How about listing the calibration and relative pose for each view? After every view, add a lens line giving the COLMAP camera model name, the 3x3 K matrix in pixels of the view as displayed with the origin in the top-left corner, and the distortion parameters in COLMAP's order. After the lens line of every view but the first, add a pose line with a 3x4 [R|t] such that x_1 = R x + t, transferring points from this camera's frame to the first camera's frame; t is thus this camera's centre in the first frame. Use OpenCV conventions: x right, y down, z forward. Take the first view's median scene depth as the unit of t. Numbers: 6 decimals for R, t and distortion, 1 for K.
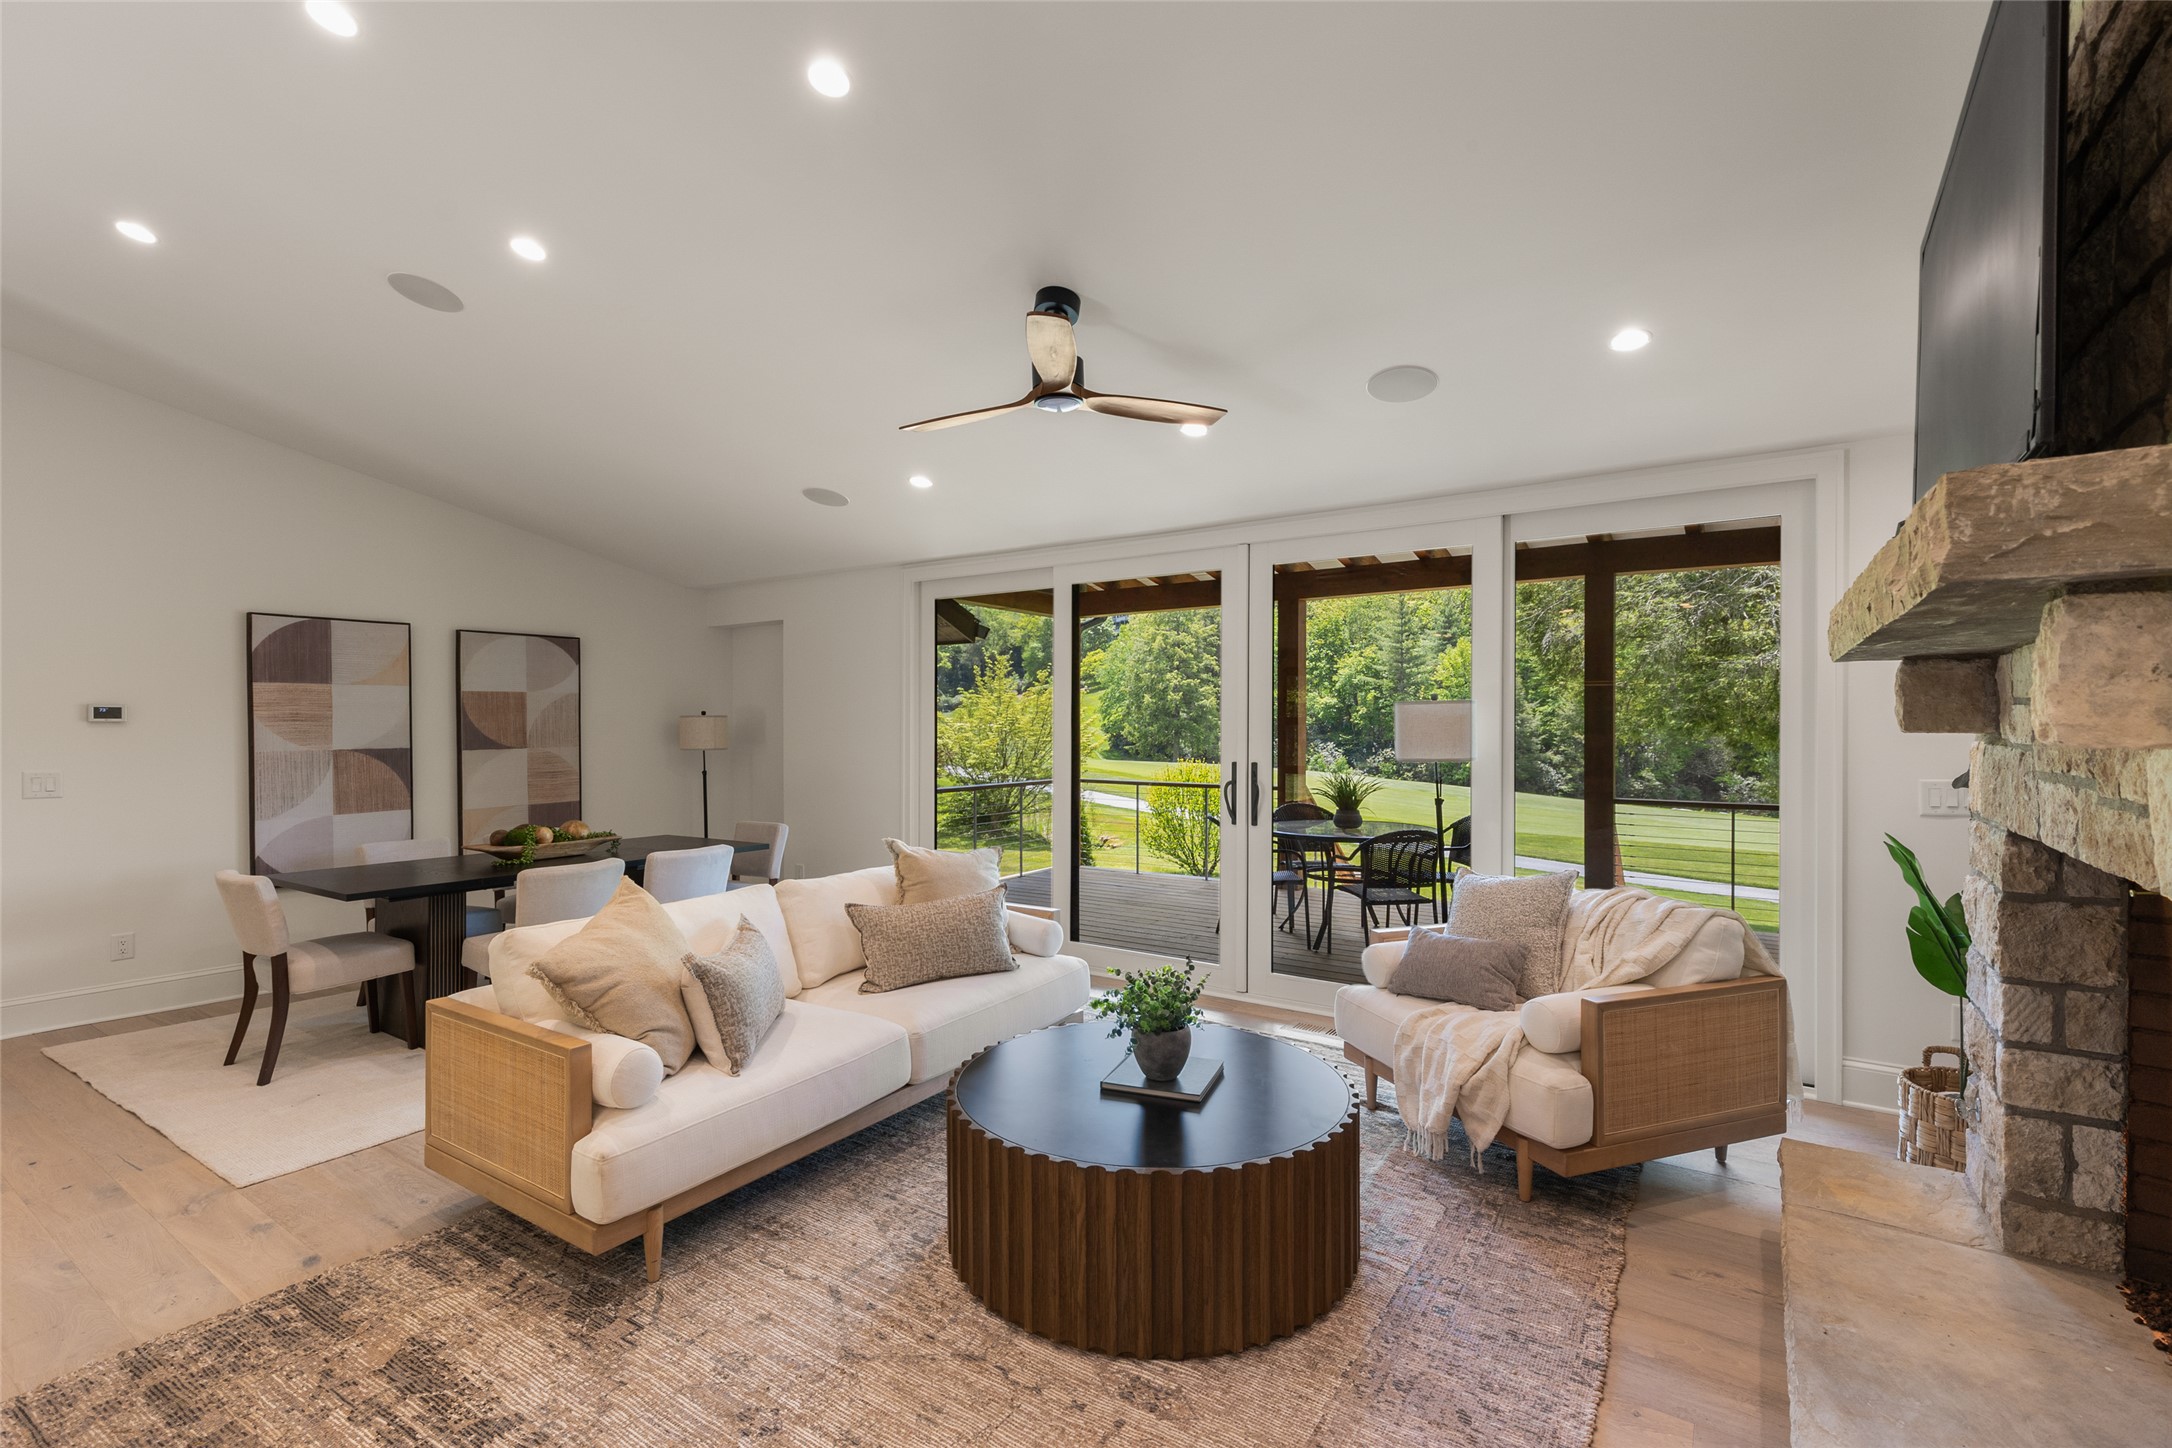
lens RADIAL K [[975.4, 0, 1078.9], [0, 975.4, 735.5], [0, 0, 1]] dist [0.006170, -0.001620]
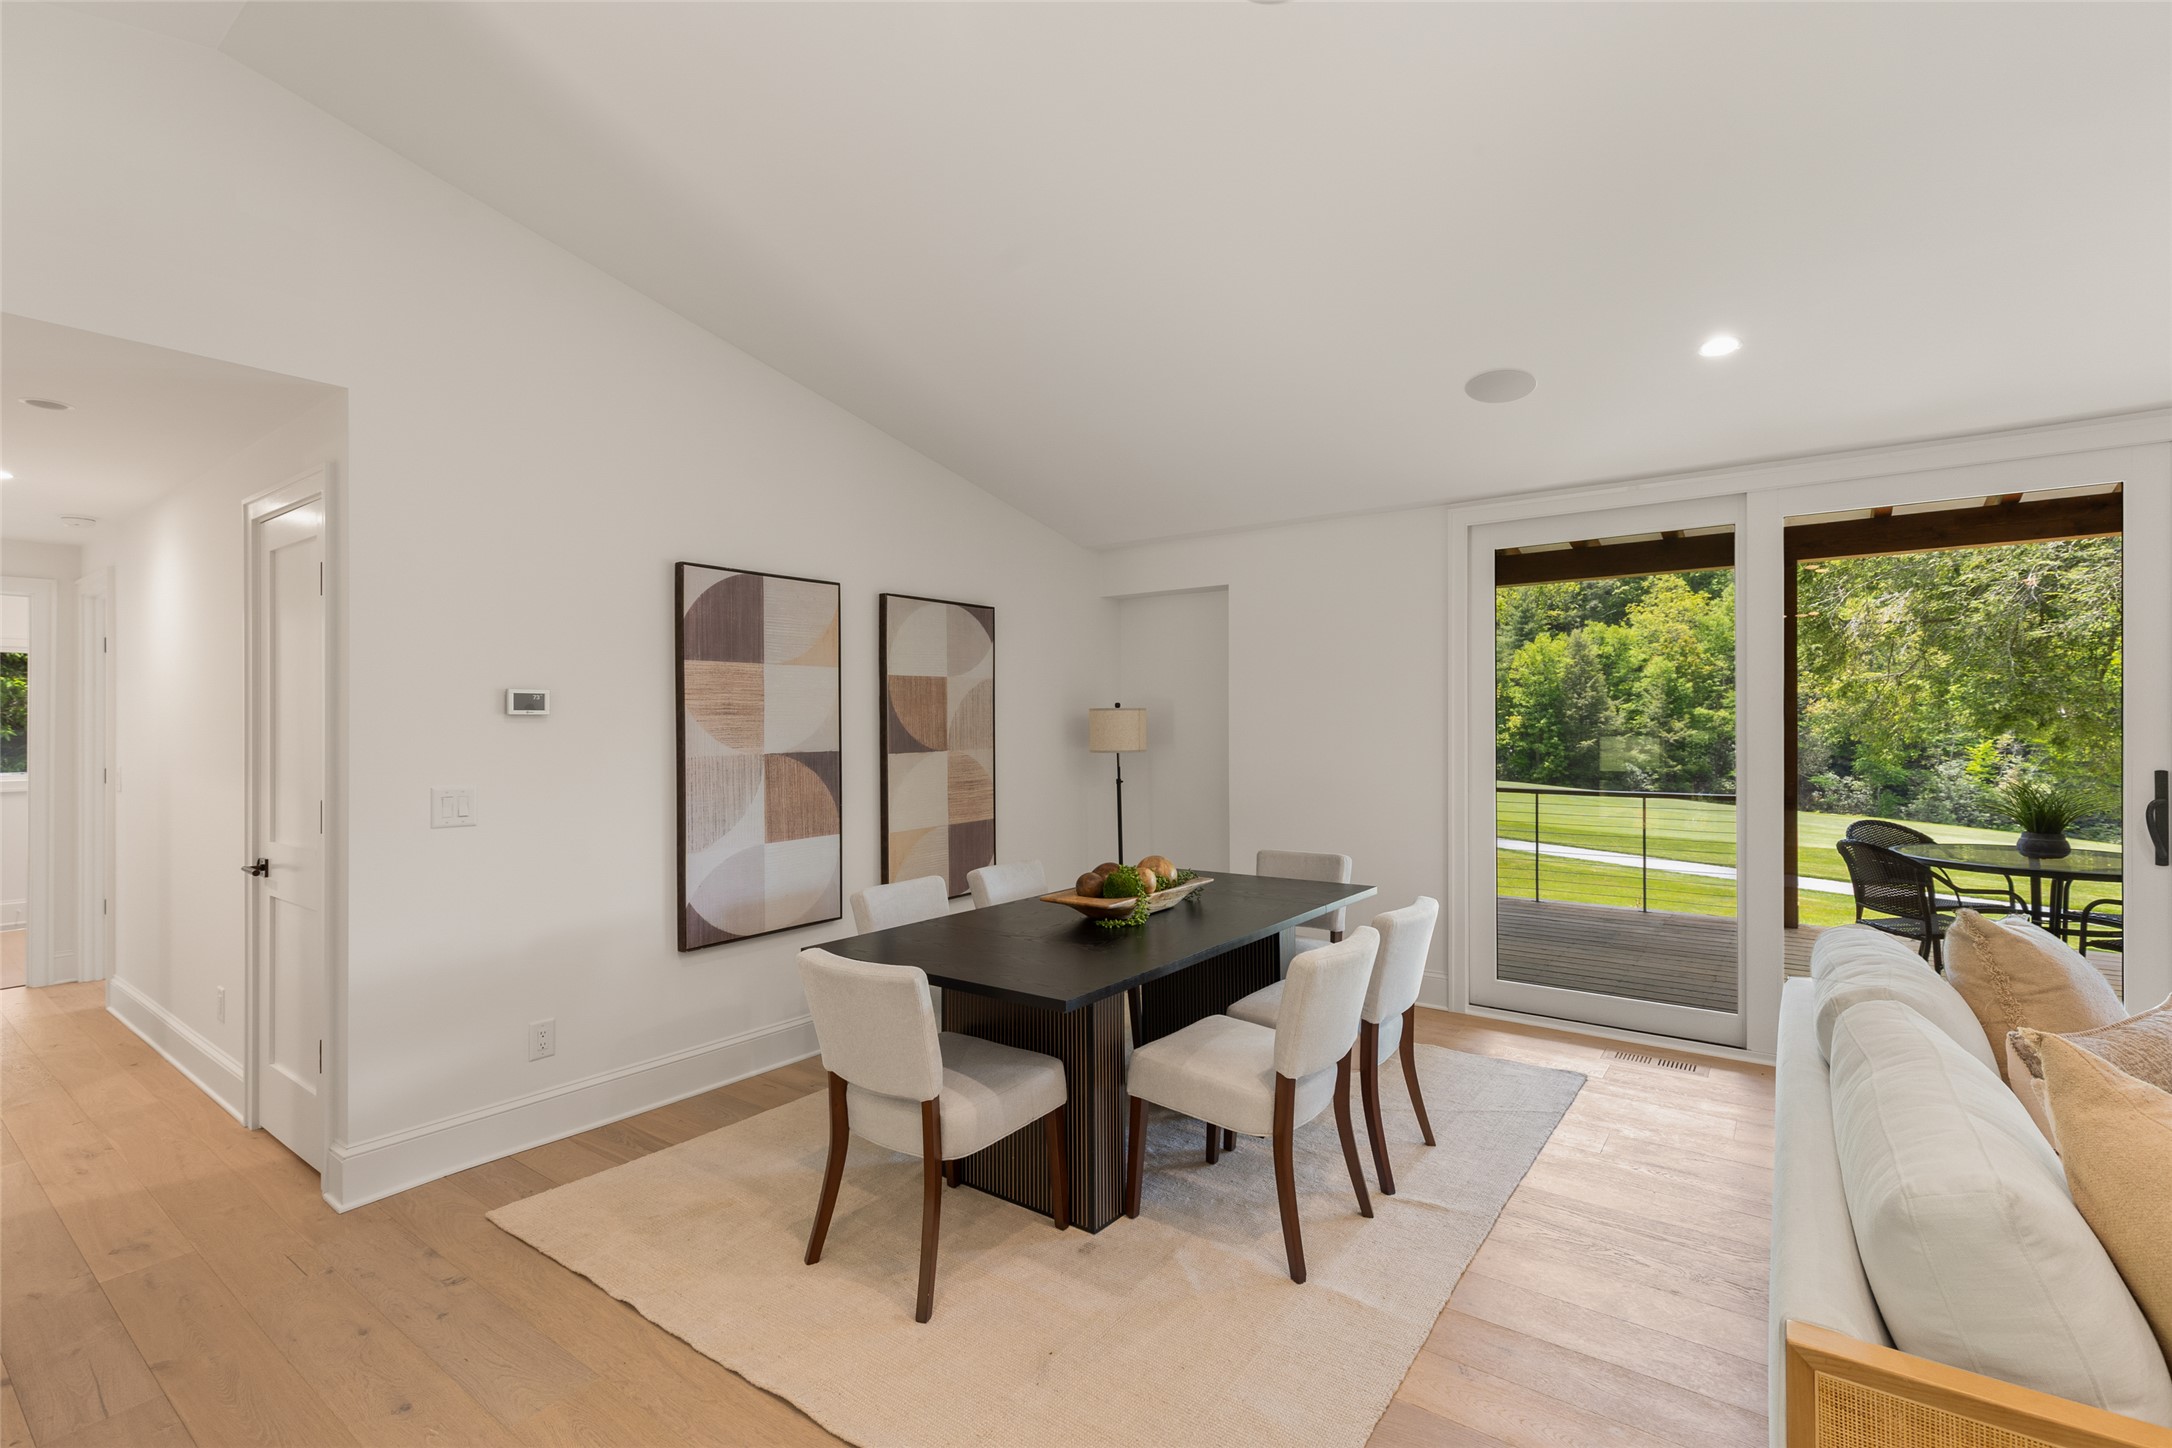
lens RADIAL K [[975.4, 0, 1095.8], [0, 975.4, 724.0], [0, 0, 1]] dist [0.006170, -0.001620]
pose [[0.999479, -0.001820, -0.032235, -0.468816], [0.001473, 0.999941, -0.010777, 0.000558], [0.032253, 0.010723, 0.999422, 0.267750]]
